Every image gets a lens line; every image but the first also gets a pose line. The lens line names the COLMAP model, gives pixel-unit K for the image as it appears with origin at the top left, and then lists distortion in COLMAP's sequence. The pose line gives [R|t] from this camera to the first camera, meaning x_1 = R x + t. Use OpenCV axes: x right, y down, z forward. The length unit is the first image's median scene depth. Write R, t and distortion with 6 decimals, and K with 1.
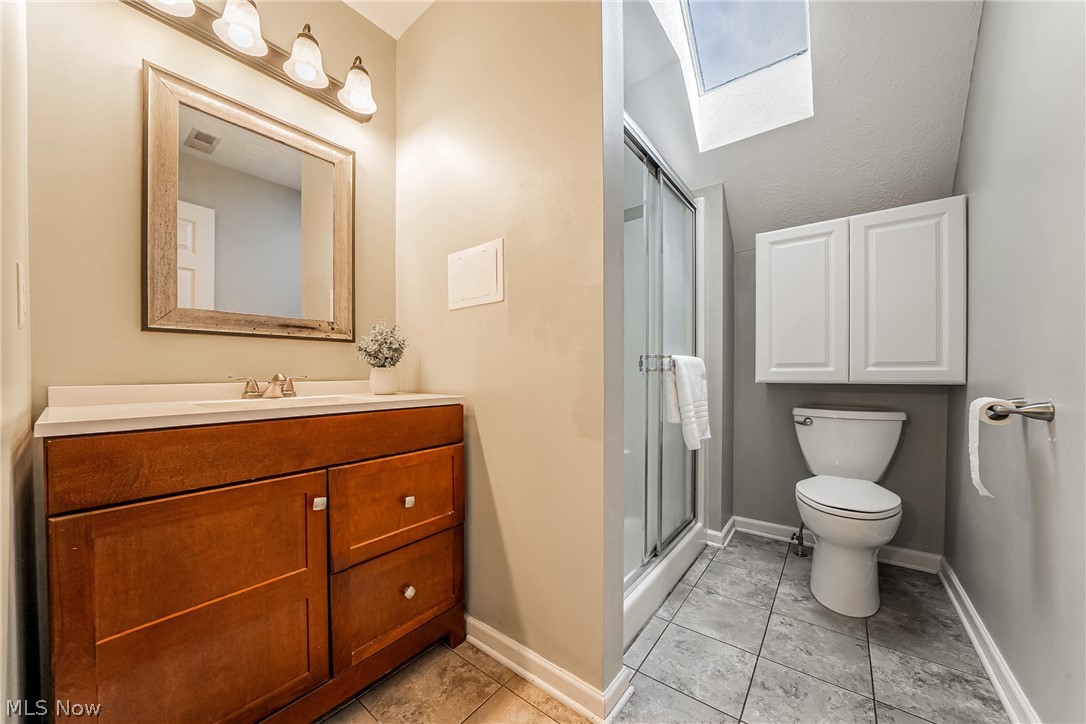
lens RADIAL K [[379.9, 0, 544.5], [0, 379.9, 377.6], [0, 0, 1]] dist [-0.018757, 0.000109]
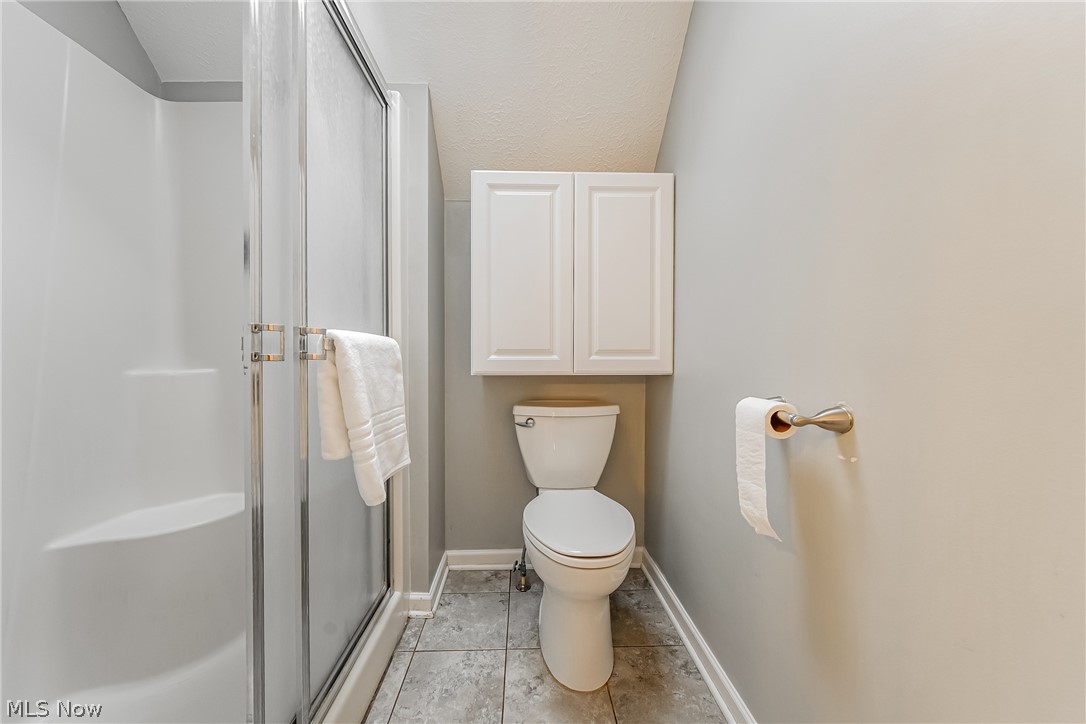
lens RADIAL K [[382.8, 0, 536.9], [0, 382.8, 365.8], [0, 0, 1]] dist [-0.020668, 0.000068]
pose [[0.771065, -0.007607, 0.636711, 0.229172], [0.003832, 0.999966, 0.007306, -0.011952], [-0.636745, -0.003194, 0.771068, 0.428908]]
